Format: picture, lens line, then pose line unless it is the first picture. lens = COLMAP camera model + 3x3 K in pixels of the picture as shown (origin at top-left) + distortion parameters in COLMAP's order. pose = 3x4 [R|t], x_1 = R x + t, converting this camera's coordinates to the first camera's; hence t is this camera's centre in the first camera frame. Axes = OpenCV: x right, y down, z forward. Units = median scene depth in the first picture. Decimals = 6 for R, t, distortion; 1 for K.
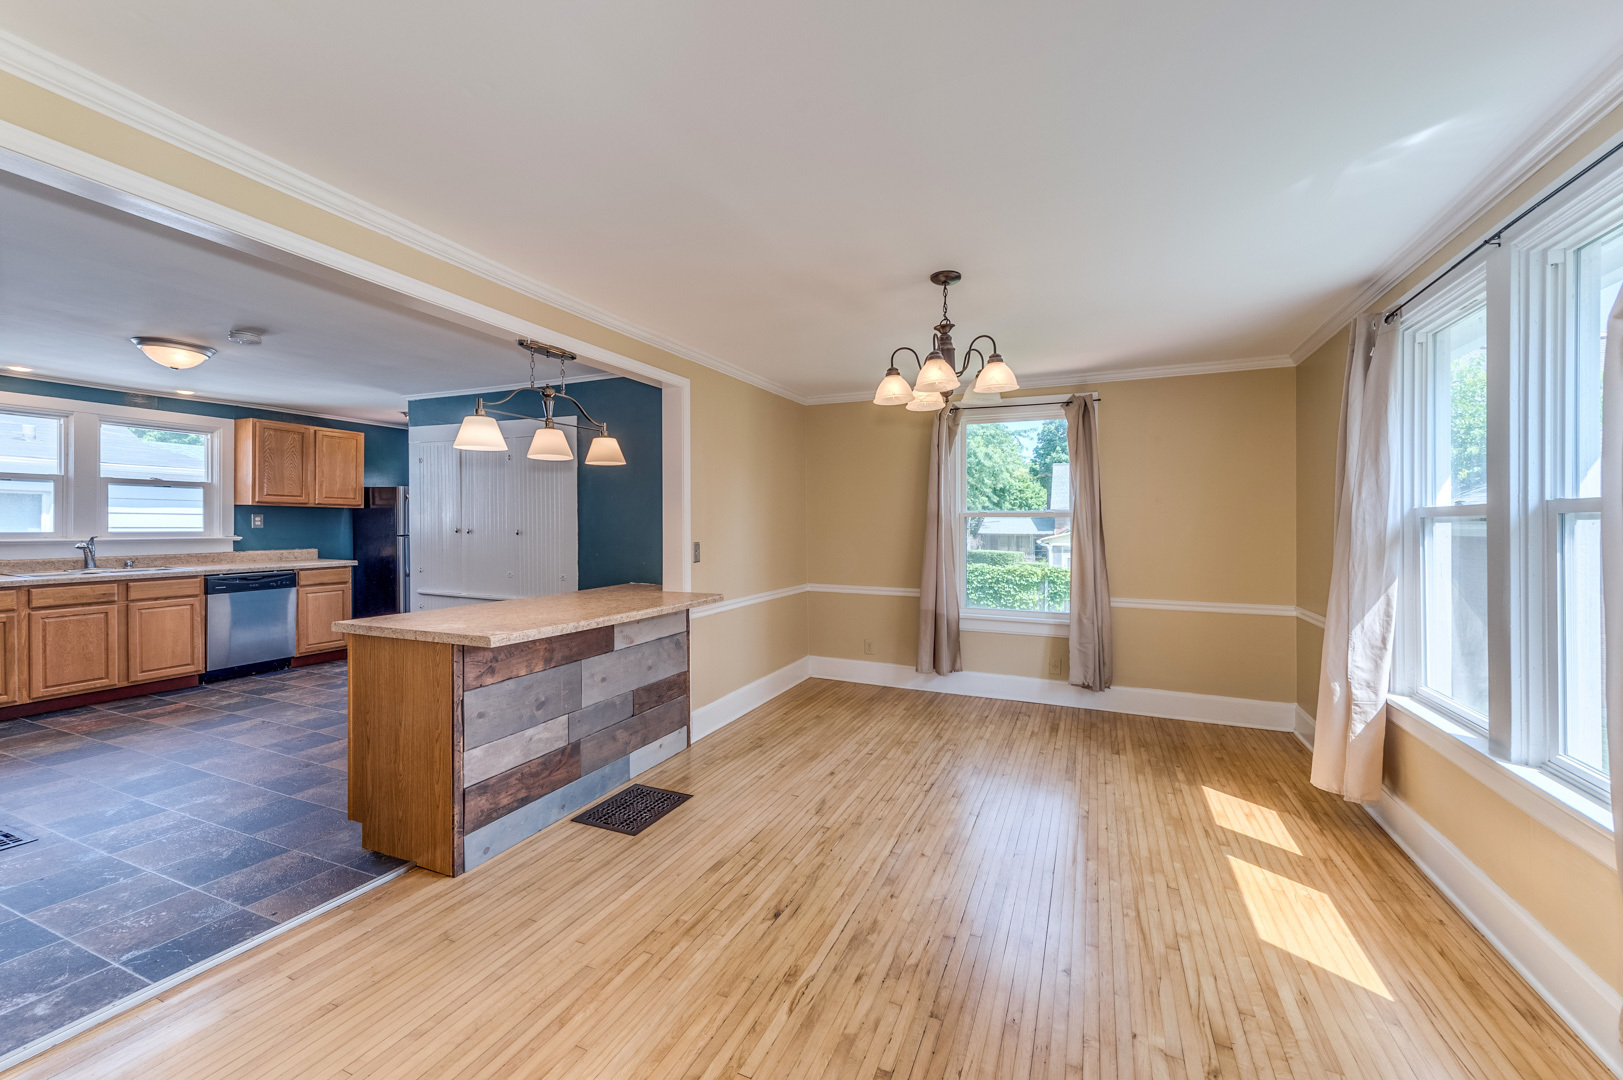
lens RADIAL K [[652.7, 0, 831.3], [0, 652.7, 526.5], [0, 0, 1]] dist [0.011652, -0.002073]
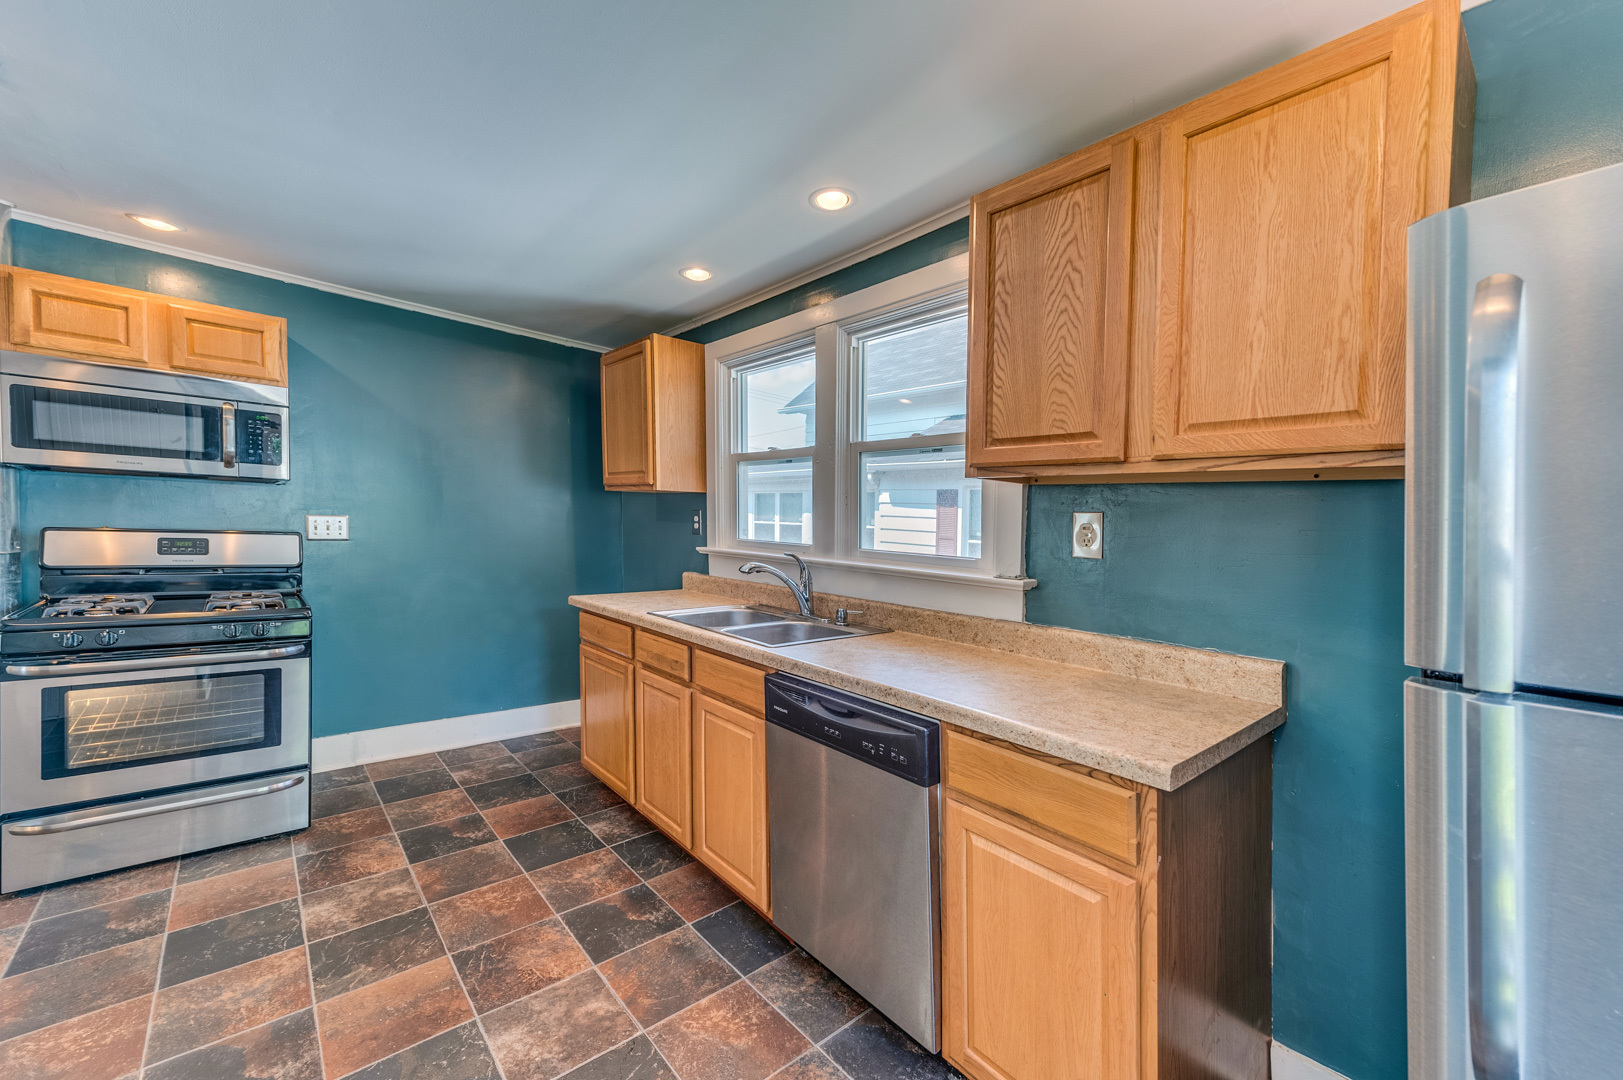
lens RADIAL K [[631.9, 0, 798.8], [0, 631.9, 547.7], [0, 0, 1]] dist [0.014023, -0.002102]
pose [[-0.422592, 0.011033, -0.906253, -0.843391], [-0.048171, 0.998239, 0.034616, -0.010225], [0.905039, 0.058284, -0.421316, 1.556738]]
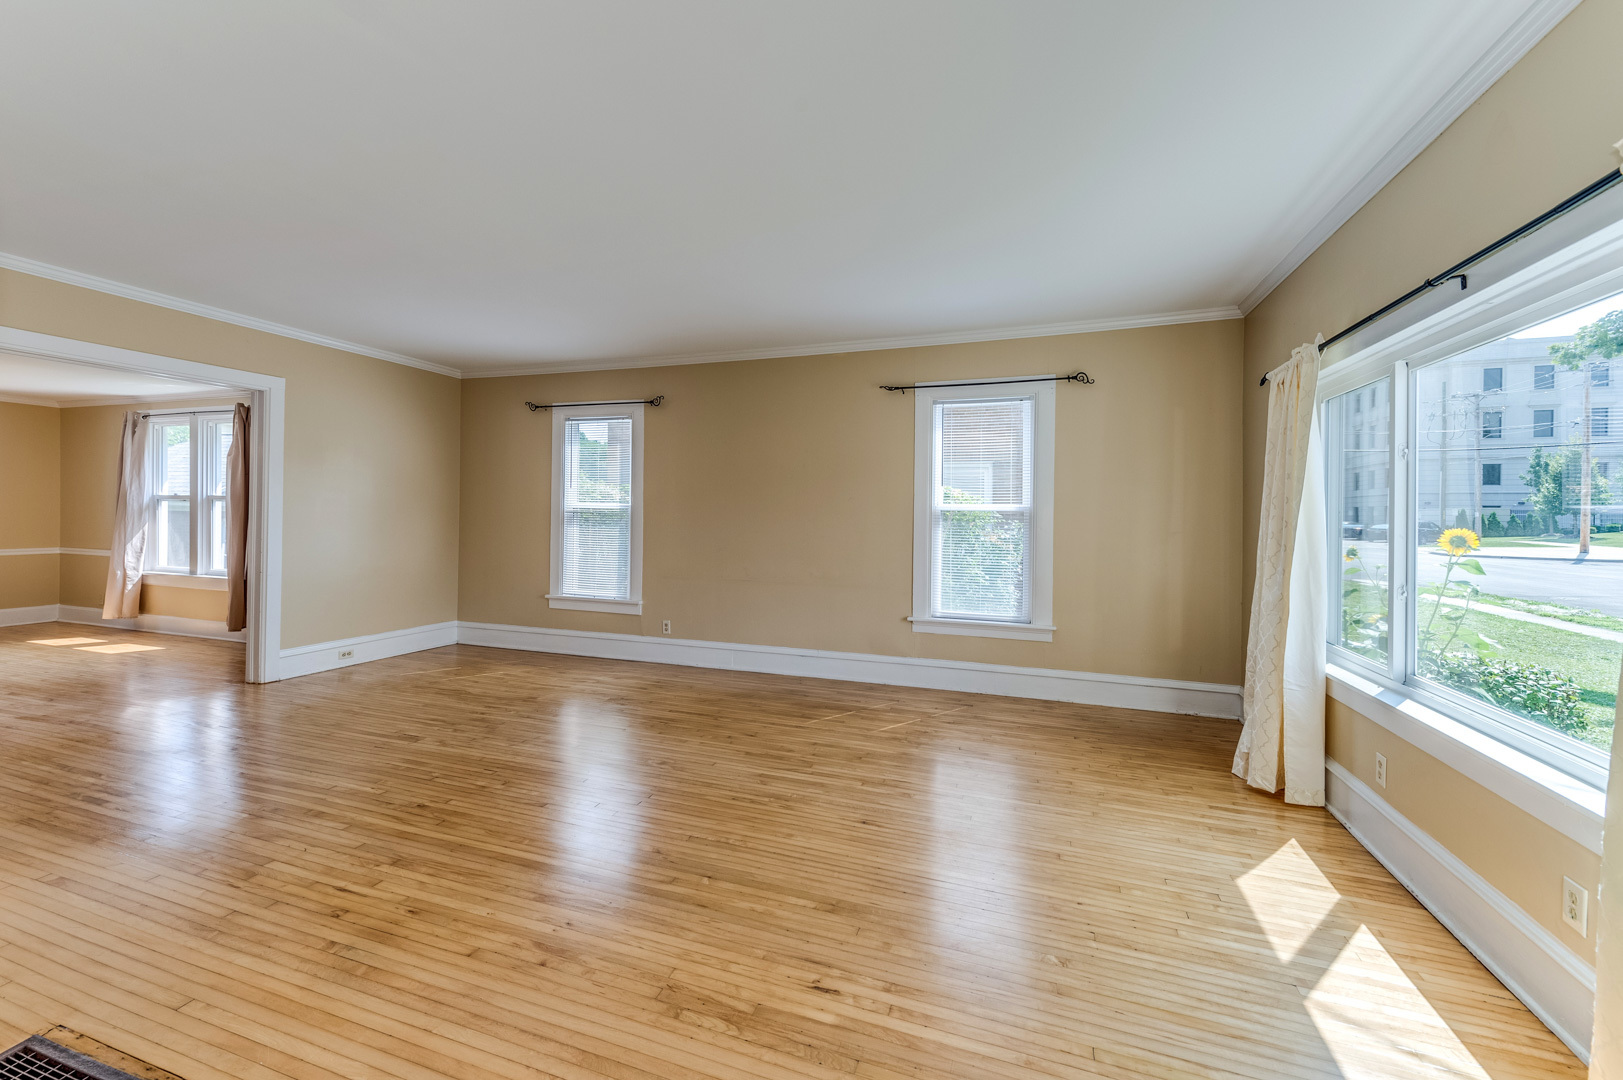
lens RADIAL K [[631.9, 0, 814.9], [0, 631.9, 509.7], [0, 0, 1]] dist [0.014023, -0.002102]
pose [[-0.066118, -0.005532, 0.997796, -1.265546], [-0.008709, 0.999950, 0.004967, -0.004885], [-0.997774, -0.008362, -0.066163, -0.997008]]
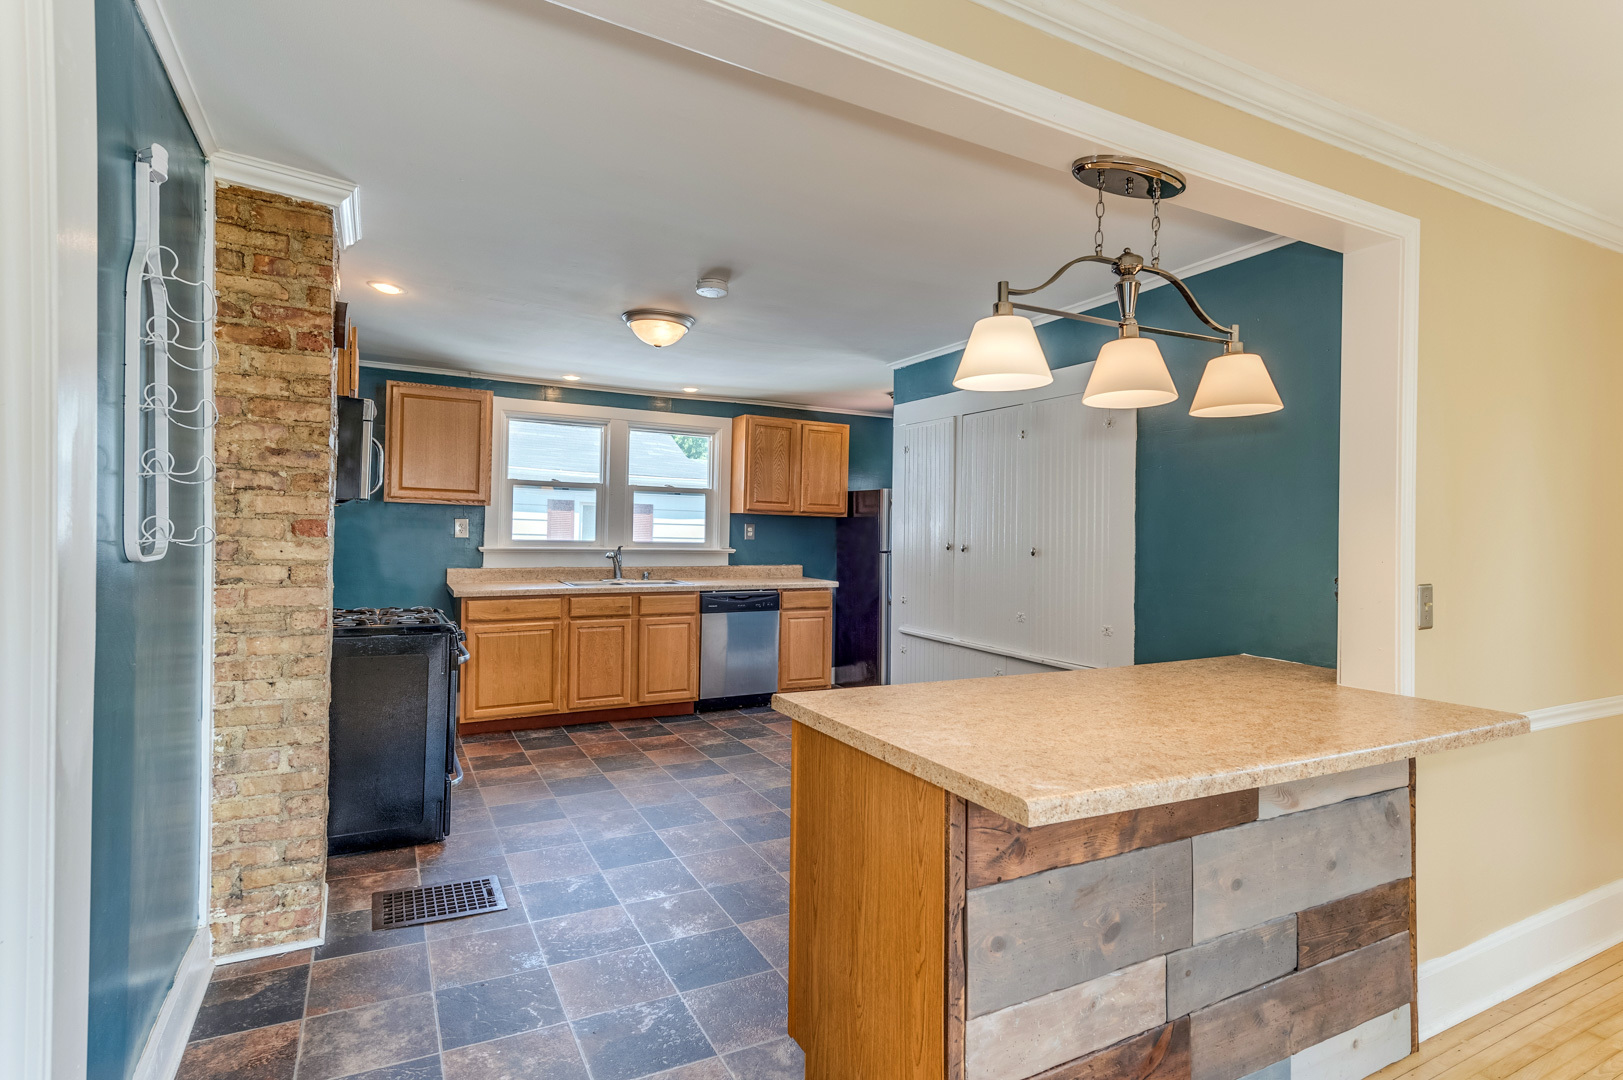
lens RADIAL K [[817.1, 0, 803.3], [0, 817.1, 527.2], [0, 0, 1]] dist [0.028703, 0.001215]
pose [[0.771529, 0.004300, -0.636179, -0.184810], [-0.018412, 0.999709, -0.015573, 0.002047], [0.635927, 0.023728, 0.771384, 0.309316]]
